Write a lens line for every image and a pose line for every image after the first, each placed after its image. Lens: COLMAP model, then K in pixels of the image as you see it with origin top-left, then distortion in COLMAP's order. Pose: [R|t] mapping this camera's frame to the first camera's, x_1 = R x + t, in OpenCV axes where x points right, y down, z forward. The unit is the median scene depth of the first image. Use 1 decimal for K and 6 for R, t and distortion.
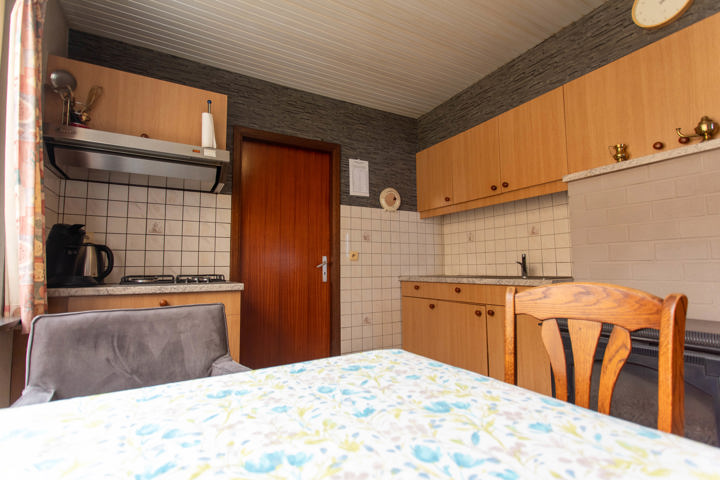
lens RADIAL K [[343.5, 0, 361.2], [0, 343.5, 241.1], [0, 0, 1]] dist [0.003531, 0.000908]
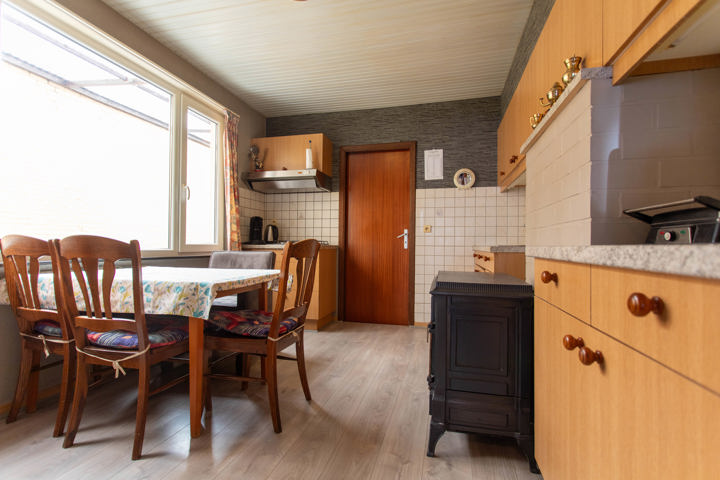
lens RADIAL K [[343.5, 0, 363.3], [0, 343.5, 241.0], [0, 0, 1]] dist [0.003531, 0.000908]
pose [[0.721499, 0.008673, -0.692361, 0.672790], [0.041104, 0.997622, 0.055331, 0.008399], [0.691195, -0.068380, 0.719426, -0.069351]]
